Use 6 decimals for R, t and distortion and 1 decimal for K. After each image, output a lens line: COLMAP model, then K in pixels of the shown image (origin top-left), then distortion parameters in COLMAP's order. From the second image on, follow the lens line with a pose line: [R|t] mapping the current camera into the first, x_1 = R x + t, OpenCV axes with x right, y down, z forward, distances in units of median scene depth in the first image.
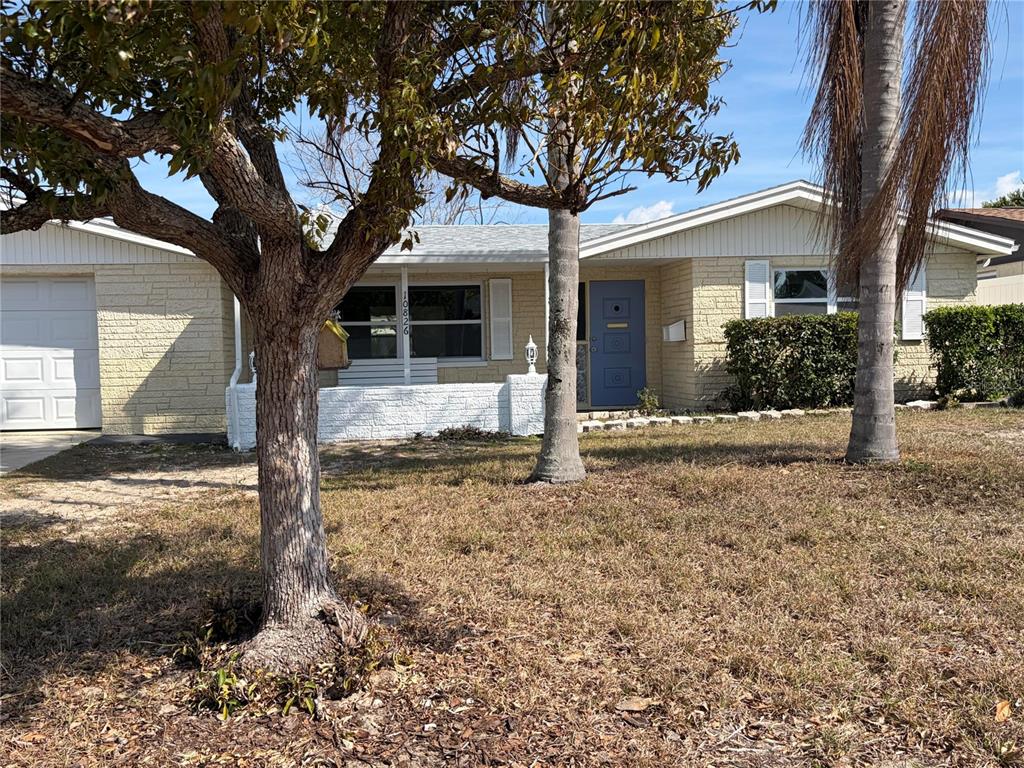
lens RADIAL K [[886.5, 0, 512.0], [0, 886.5, 384.0], [0, 0, 1]] dist [0.010914, 0.003315]
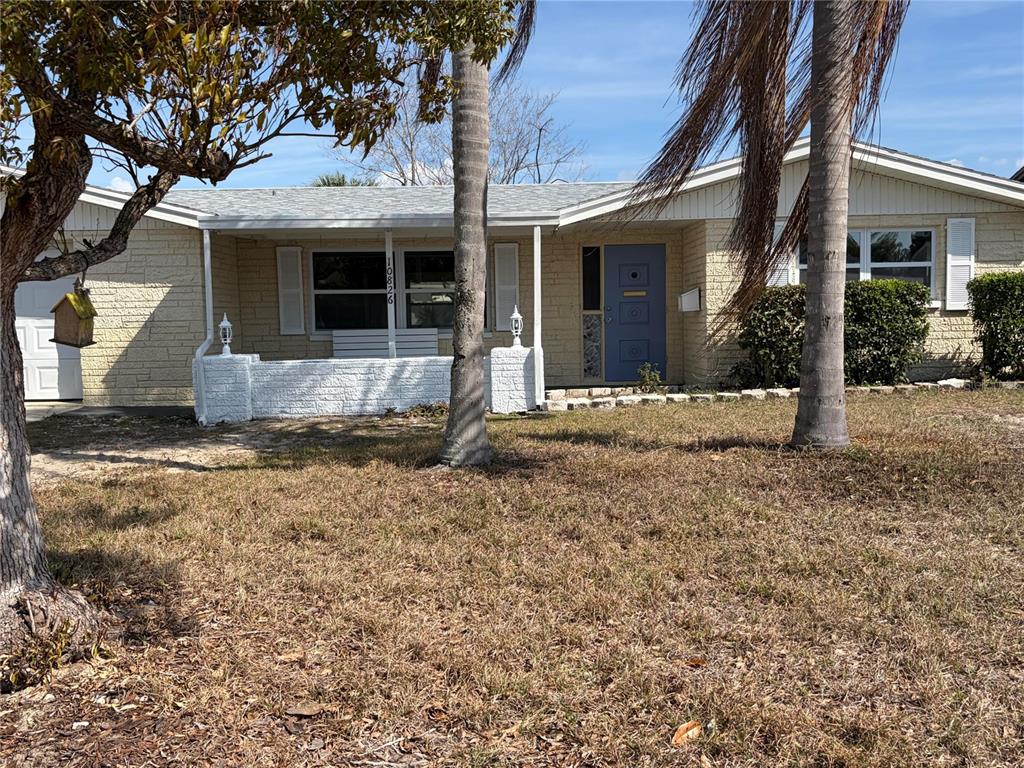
lens RADIAL K [[949.7, 0, 512.0], [0, 949.7, 384.0], [0, 0, 1]] dist [0.002202, 0.024850]
pose [[0.995578, 0.009318, -0.093472, 0.112585], [-0.006380, 0.999478, 0.031686, -0.003851], [0.093719, -0.030949, 0.995118, 0.008657]]
